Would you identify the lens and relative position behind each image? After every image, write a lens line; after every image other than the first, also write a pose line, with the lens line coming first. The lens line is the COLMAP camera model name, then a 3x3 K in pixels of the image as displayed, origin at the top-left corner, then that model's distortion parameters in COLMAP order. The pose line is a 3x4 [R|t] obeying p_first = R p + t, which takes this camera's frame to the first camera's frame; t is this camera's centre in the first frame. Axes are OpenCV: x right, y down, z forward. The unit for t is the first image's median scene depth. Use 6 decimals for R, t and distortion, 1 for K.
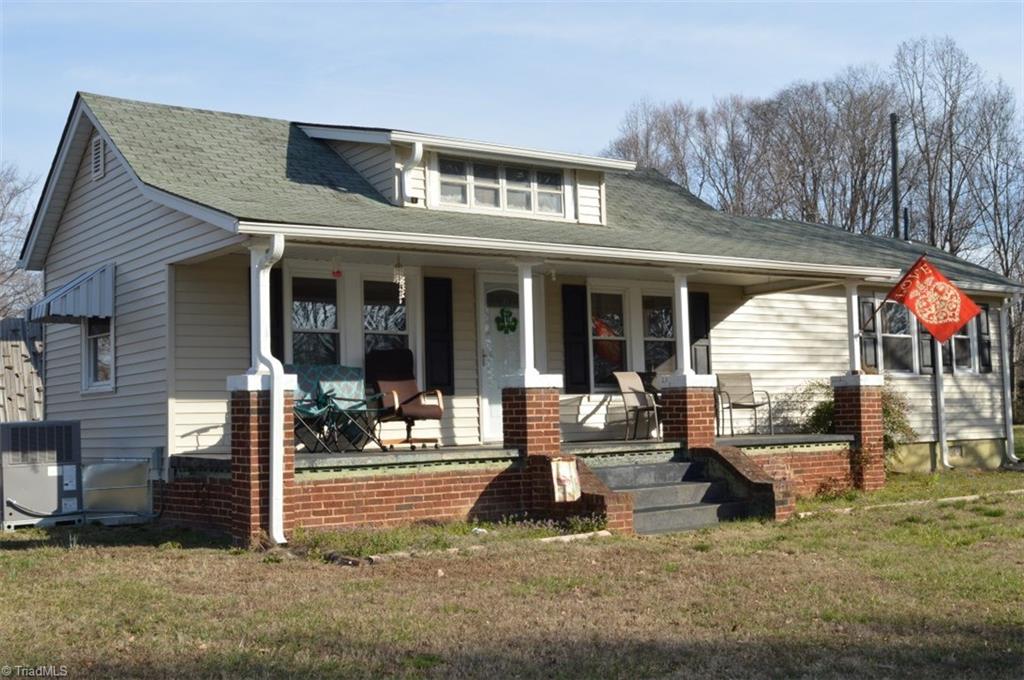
lens RADIAL K [[1255.3, 0, 511.3], [0, 1255.3, 337.0], [0, 0, 1]] dist [-0.060067, 0.000000]
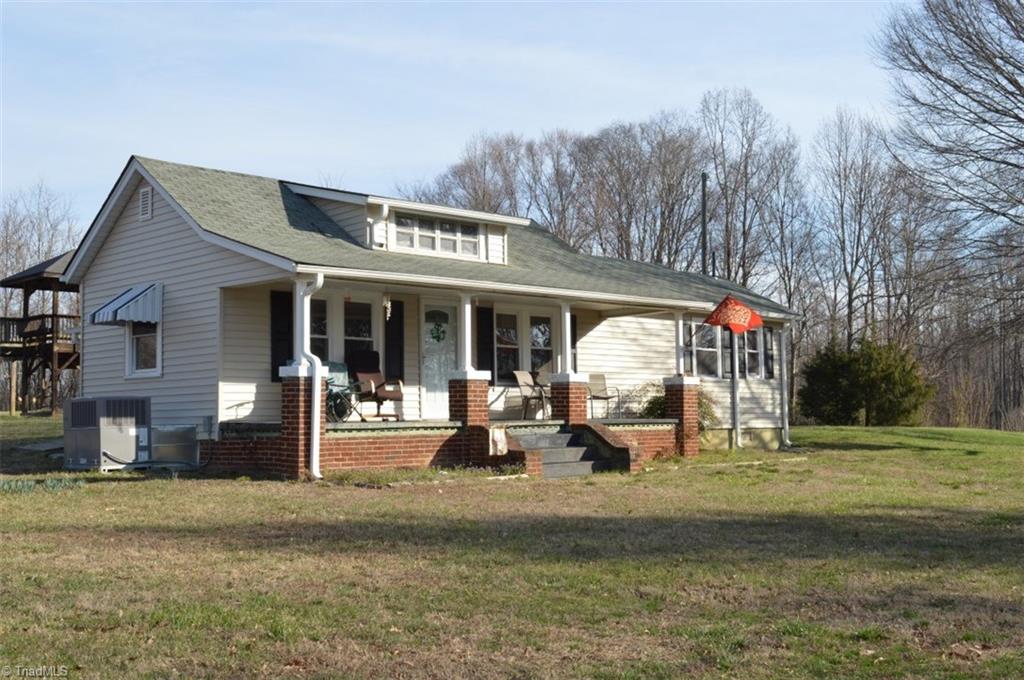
lens RADIAL K [[1209.6, 0, 515.4], [0, 1209.6, 338.4], [0, 0, 1]] dist [-0.068911, 0.000000]
pose [[0.987691, 0.025924, 0.154251, -0.122888], [-0.025505, 0.999664, -0.004691, -0.001911], [-0.154321, 0.000699, 0.988020, -0.327889]]
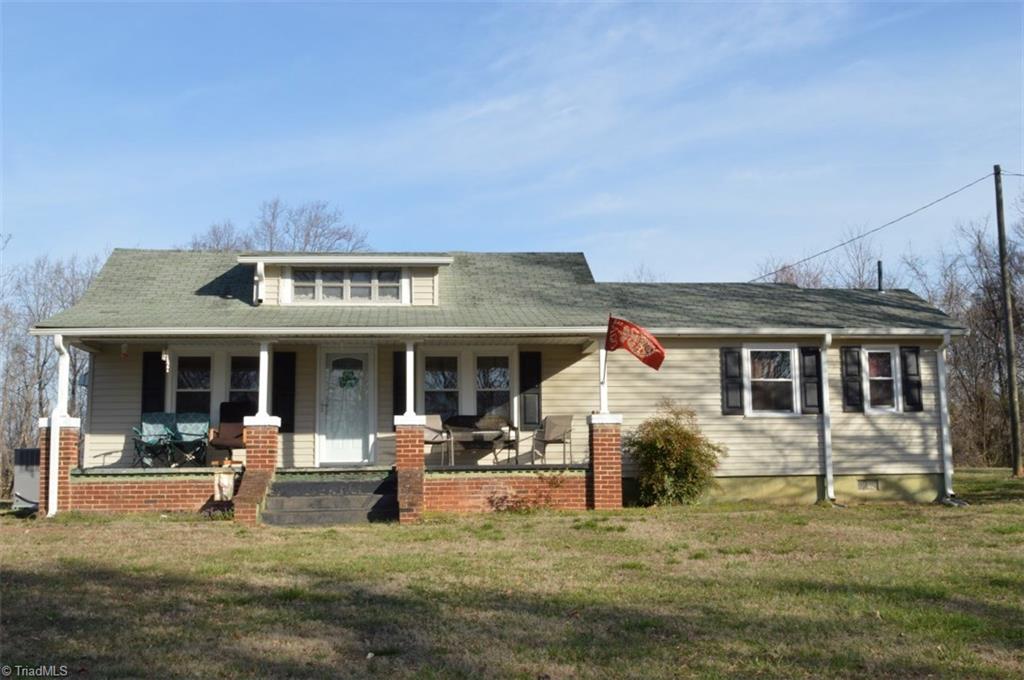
lens RADIAL K [[1091.7, 0, 507.8], [0, 1091.7, 342.1], [0, 0, 1]] dist [-0.068824, 0.000000]
pose [[0.860182, -0.049923, -0.507538, 0.752633], [0.024788, 0.998114, -0.056167, 0.017524], [0.509385, 0.035733, 0.859797, 0.039869]]
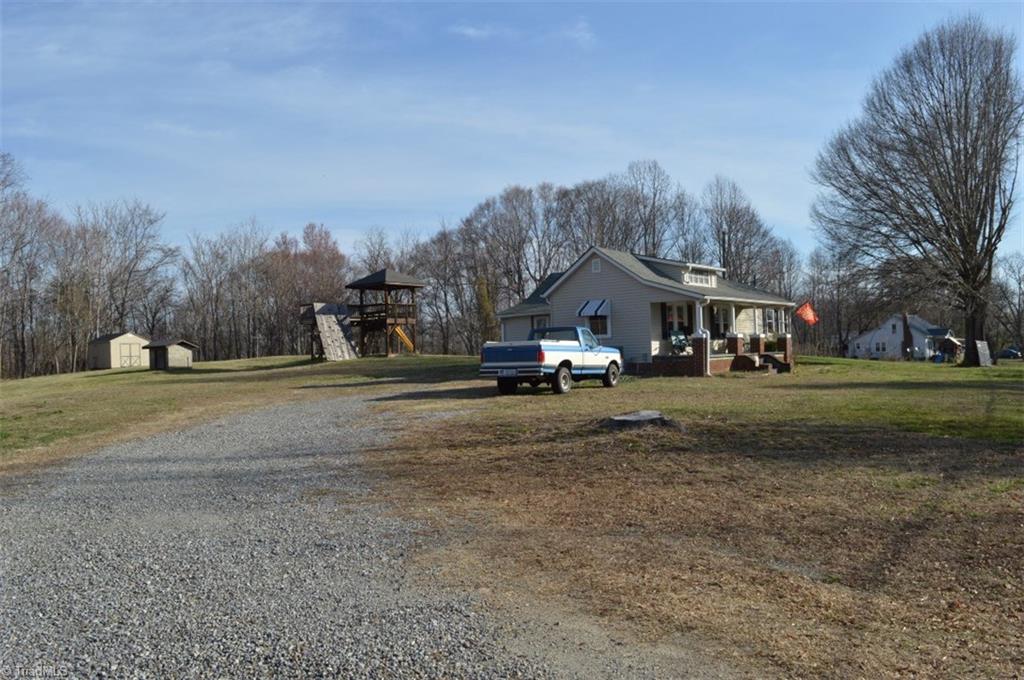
lens RADIAL K [[818.4, 0, 519.9], [0, 818.4, 340.2], [0, 0, 1]] dist [-0.094157, 0.012510]
pose [[0.961502, 0.004948, 0.274752, -1.032290], [-0.016748, 0.999034, 0.040619, -0.031664], [-0.274286, -0.043657, 0.960657, -0.932422]]
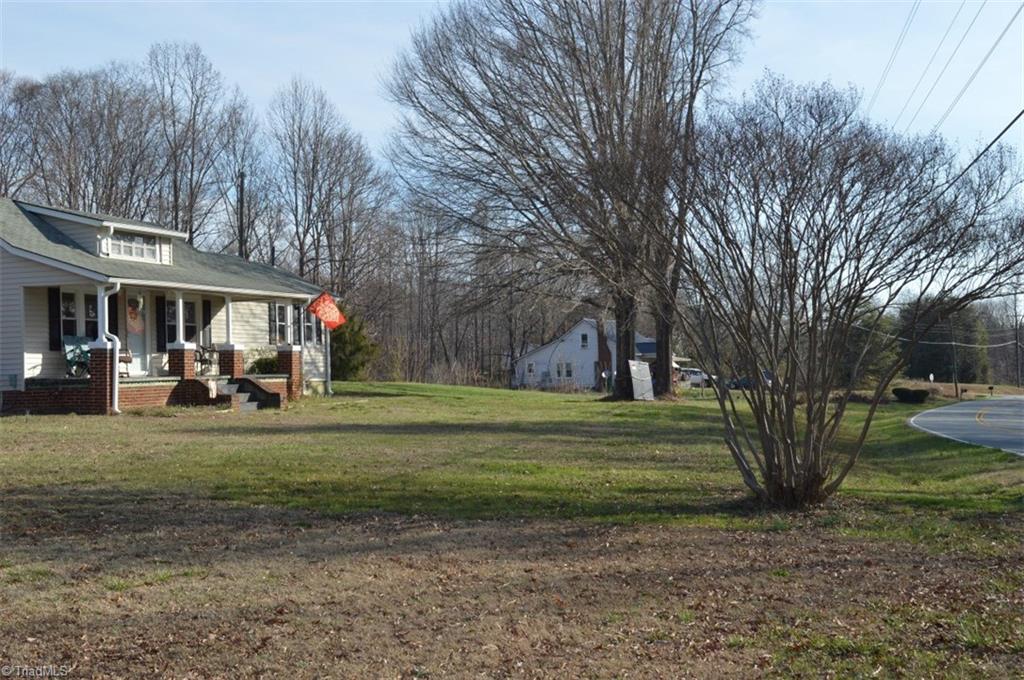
lens RADIAL K [[1399.2, 0, 509.0], [0, 1399.2, 341.7], [0, 0, 1]] dist [-0.026686, 0.000000]
pose [[0.812692, 0.021887, 0.582283, -0.779686], [-0.041579, 0.998925, 0.020483, -0.038491], [-0.581209, -0.040857, 0.812728, -1.094126]]
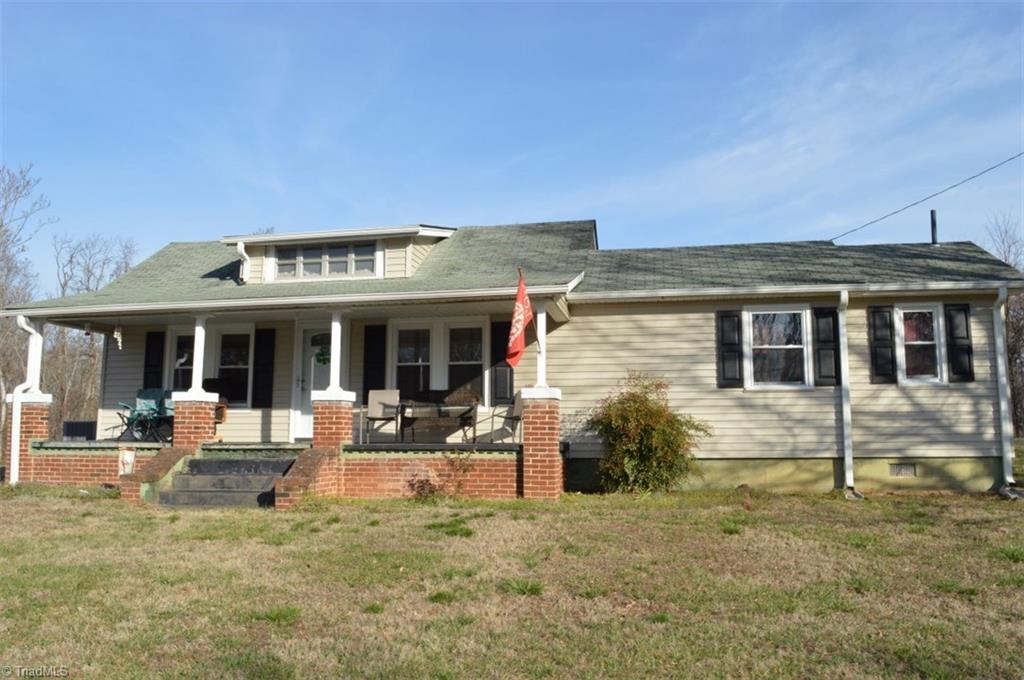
lens RADIAL K [[818.4, 0, 509.6], [0, 818.4, 341.2], [0, 0, 1]] dist [-0.094157, 0.012510]
pose [[0.679534, -0.065218, -0.730739, 0.782207], [0.032107, 0.997730, -0.059190, 0.031261], [0.732941, 0.016760, 0.680086, 0.519677]]
